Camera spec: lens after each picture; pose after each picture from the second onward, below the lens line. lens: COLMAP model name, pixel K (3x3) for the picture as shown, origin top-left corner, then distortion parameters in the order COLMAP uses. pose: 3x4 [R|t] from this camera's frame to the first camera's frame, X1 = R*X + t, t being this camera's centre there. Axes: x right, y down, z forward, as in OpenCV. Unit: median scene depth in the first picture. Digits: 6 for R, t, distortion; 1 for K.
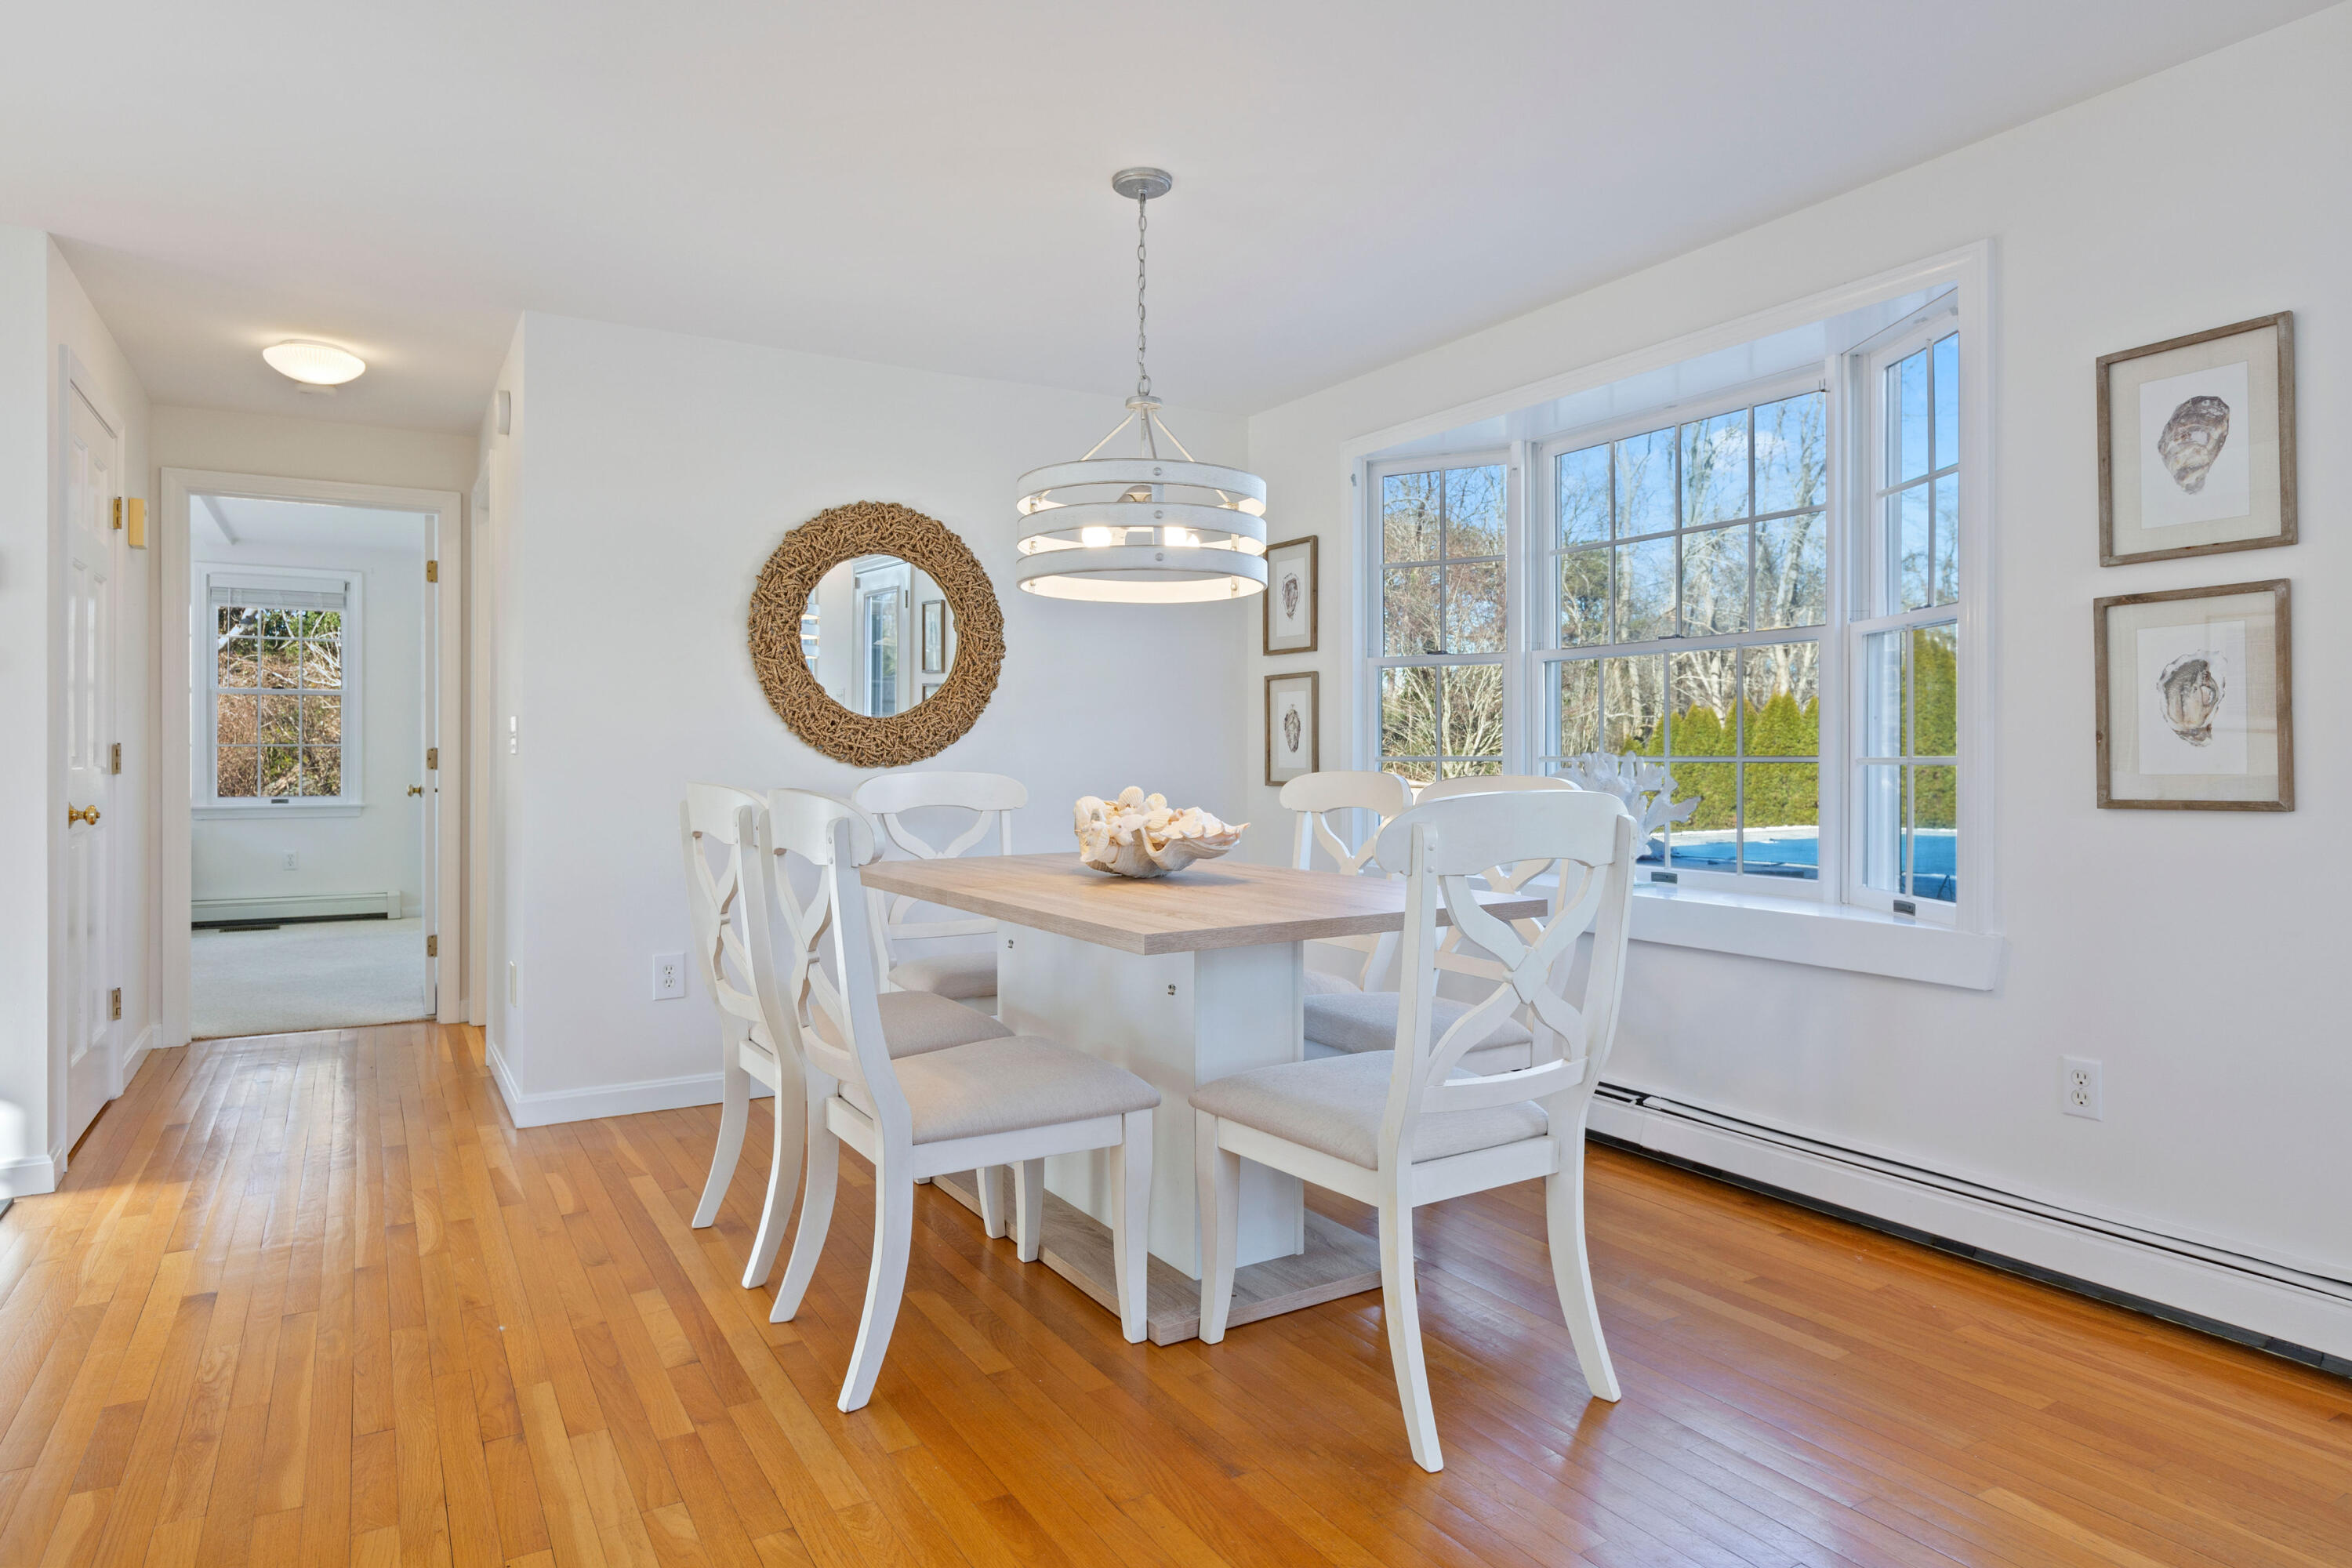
lens RADIAL K [[1375.5, 0, 1164.7], [0, 1375.5, 747.3], [0, 0, 1]] dist [-0.004829, 0.002521]
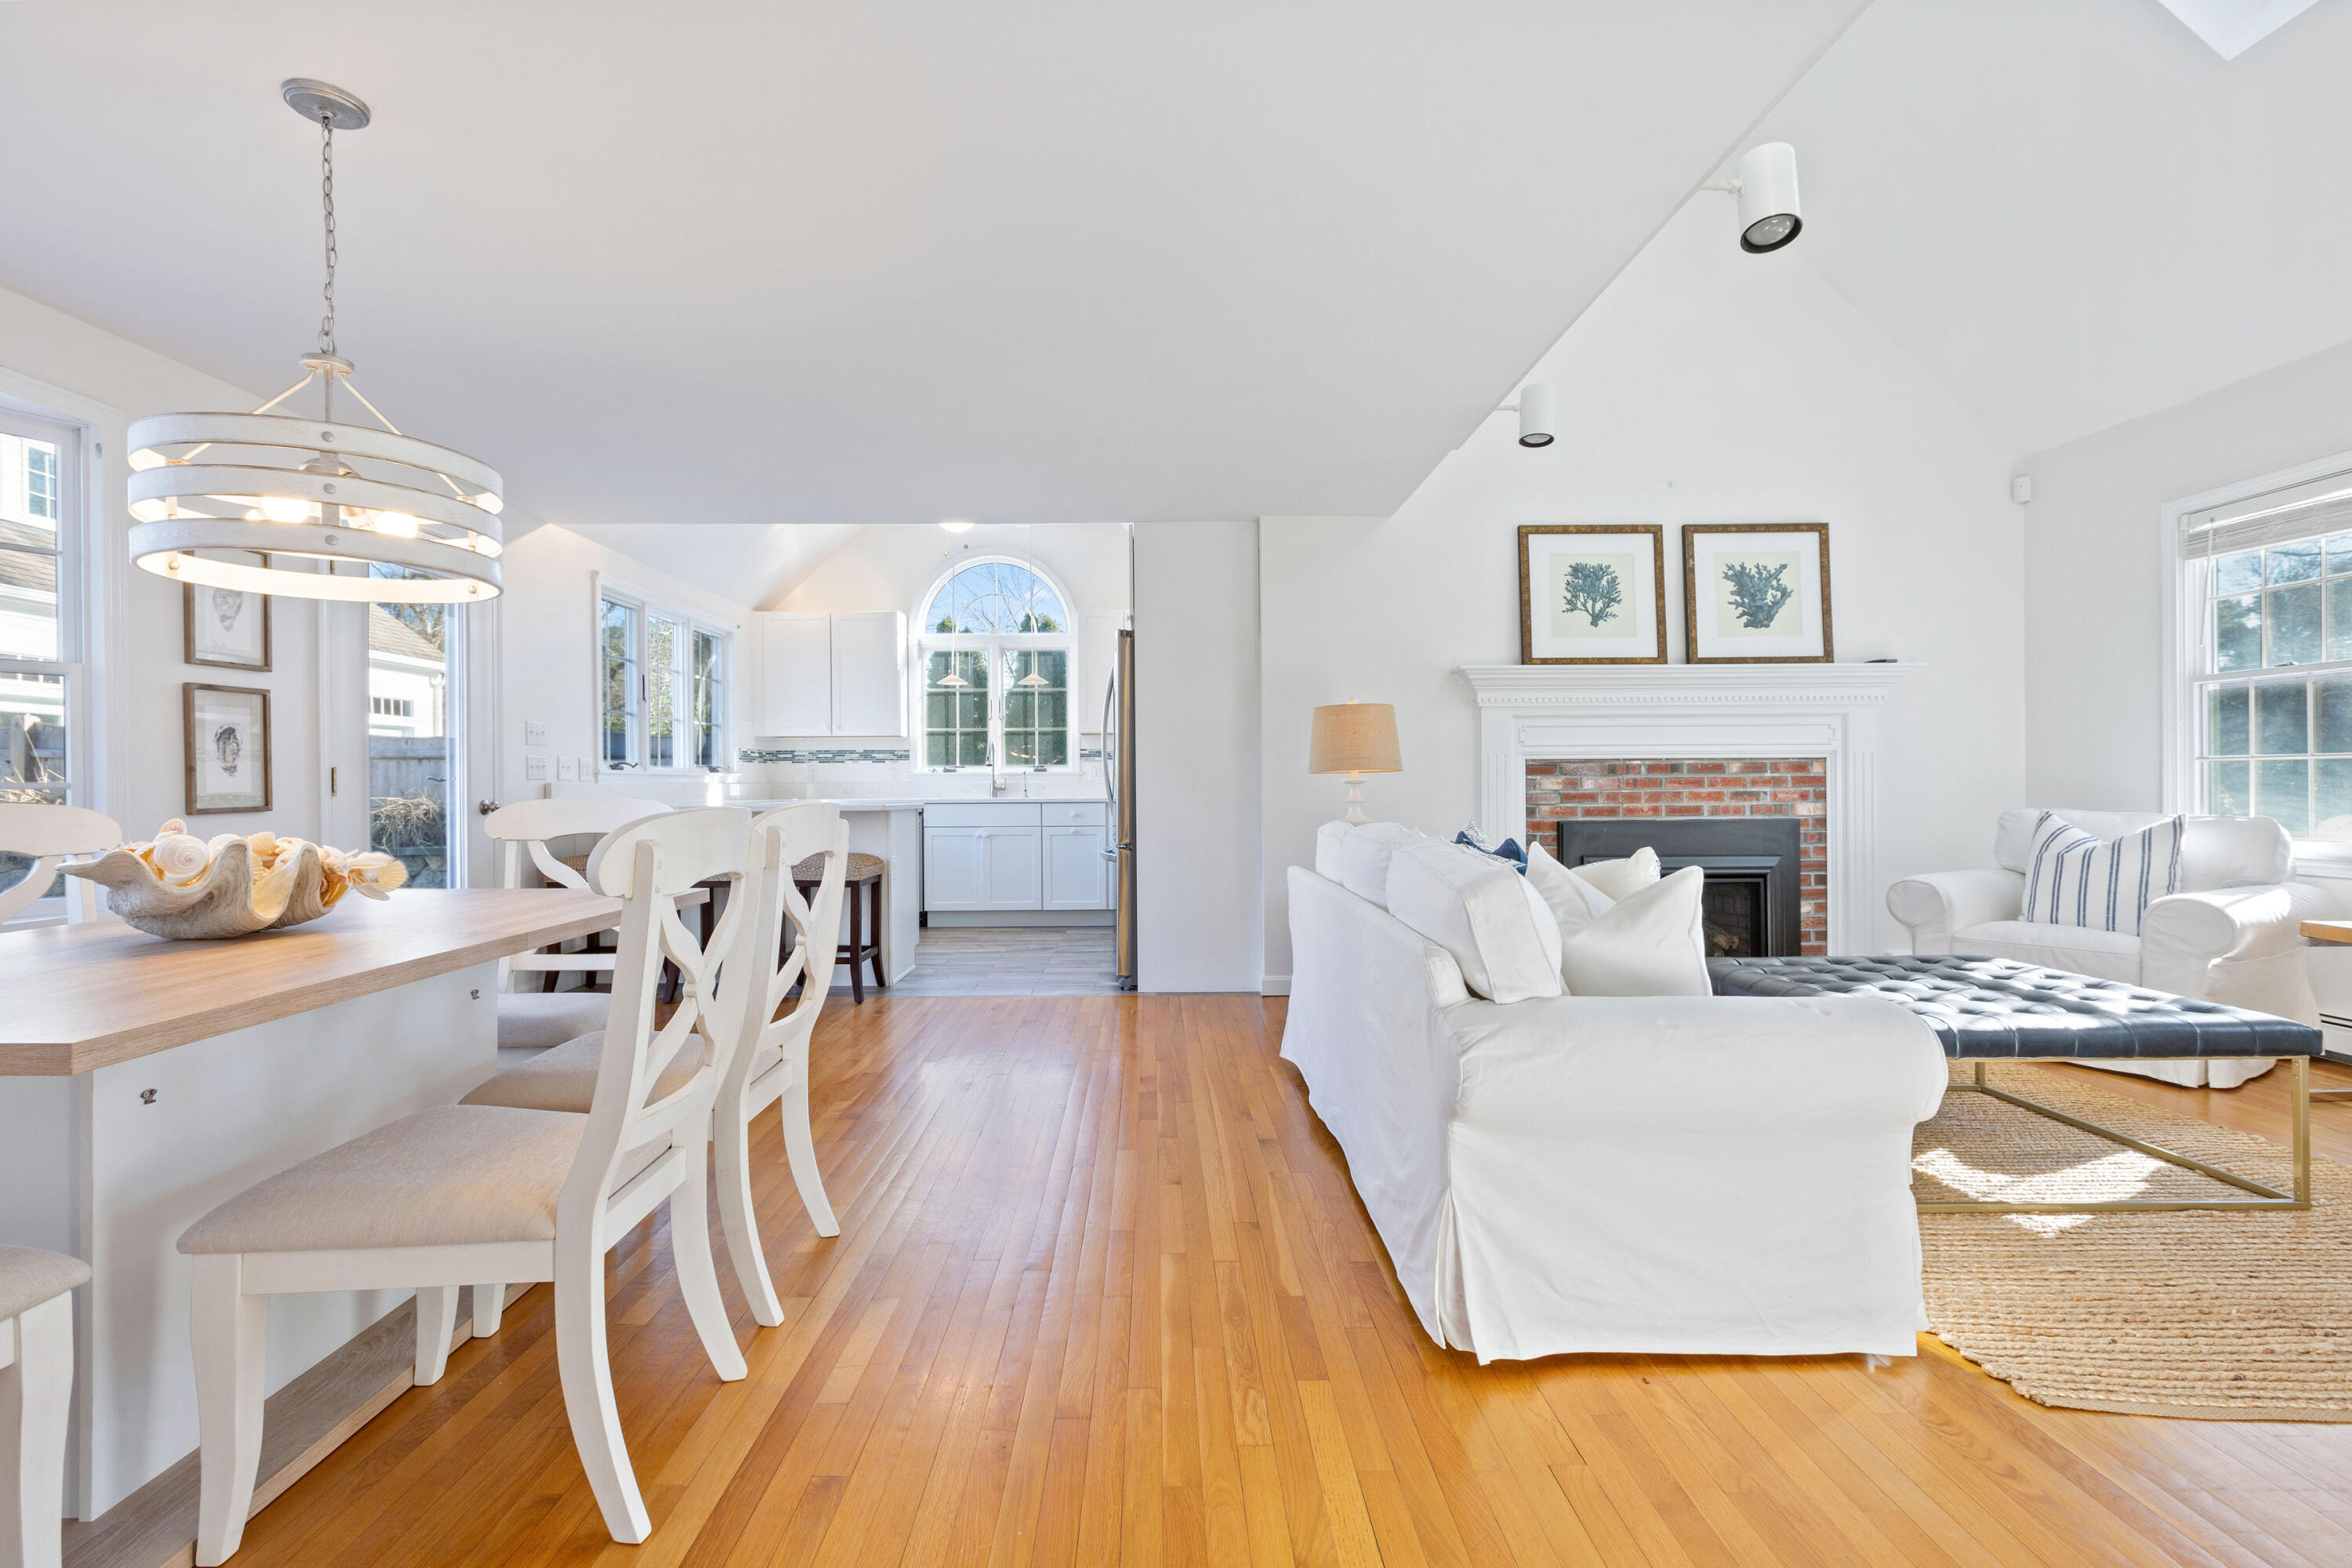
lens RADIAL K [[1074.2, 0, 1158.4], [0, 1074.2, 784.6], [0, 0, 1]] dist [0.004133, -0.001129]
pose [[-0.867370, 0.004204, 0.497646, -0.571809], [0.001843, 0.999985, -0.005236, 0.011237], [-0.497660, -0.003625, -0.867365, 0.953145]]
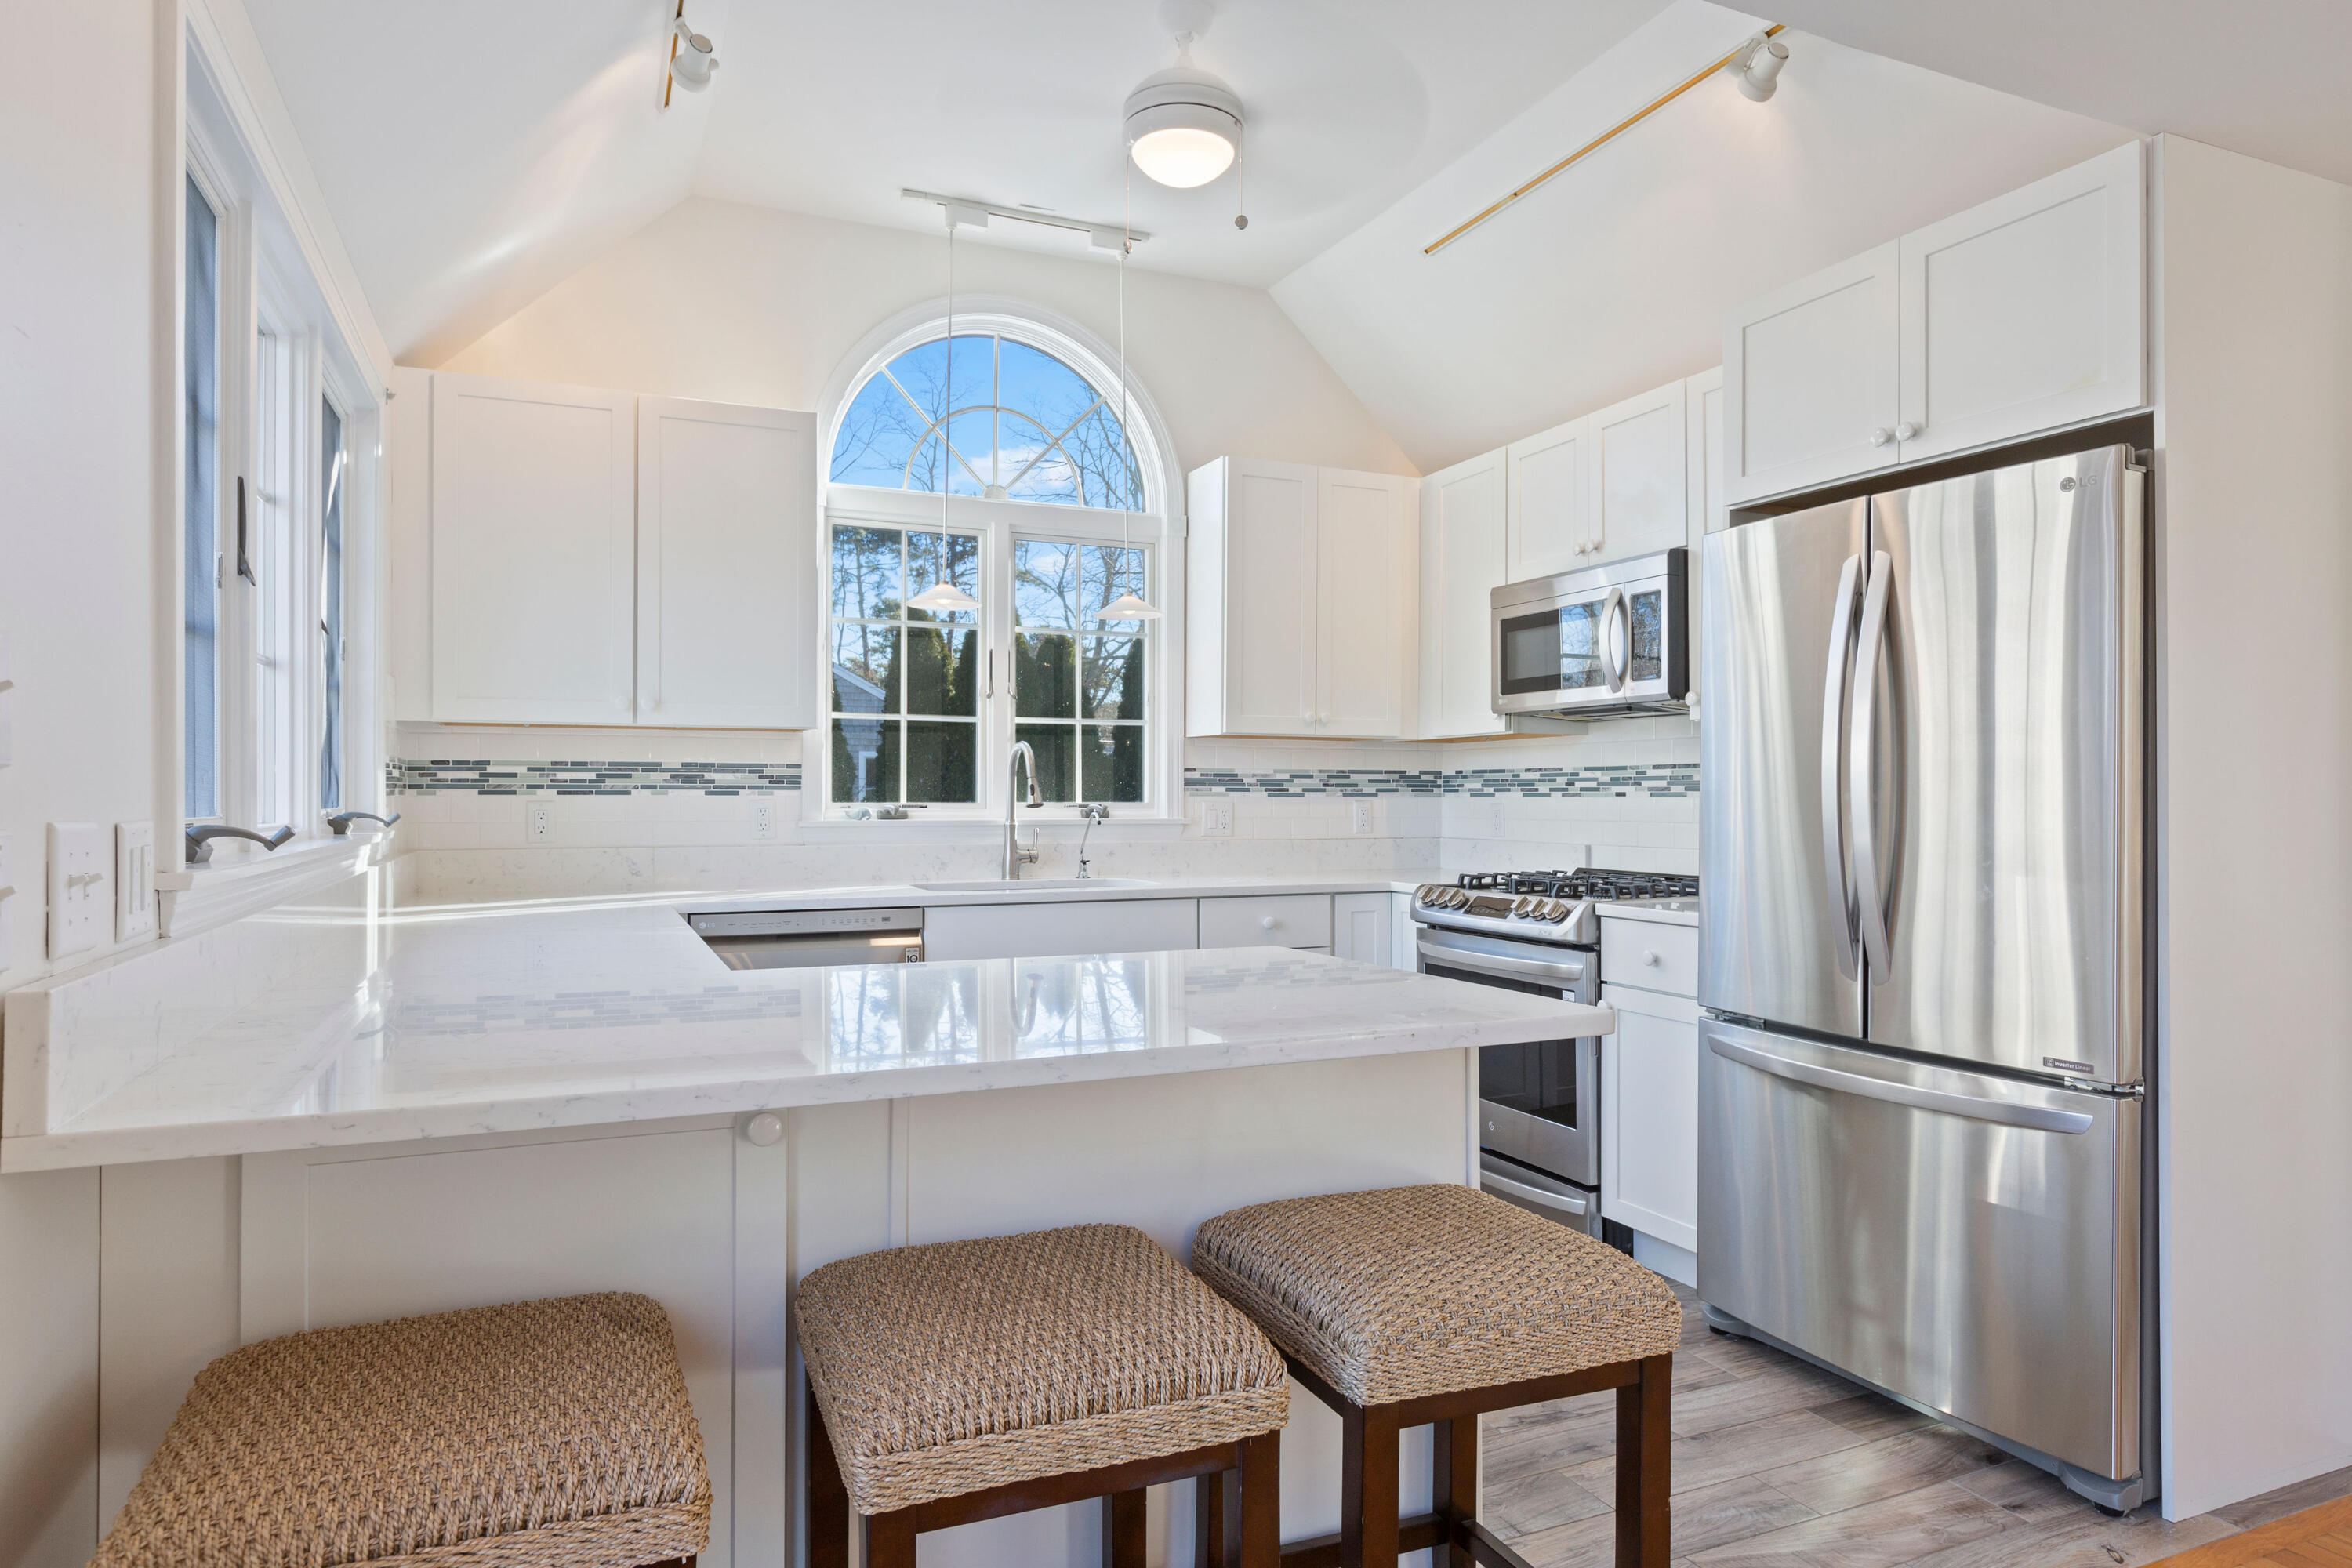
lens RADIAL K [[1375.5, 0, 1169.5], [0, 1375.5, 781.7], [0, 0, 1]] dist [-0.004829, 0.002521]
pose [[-0.993547, -0.001406, 0.113409, 0.418150], [-0.003242, 0.999867, -0.016010, -0.035286], [-0.113371, -0.016274, -0.993419, 0.457533]]
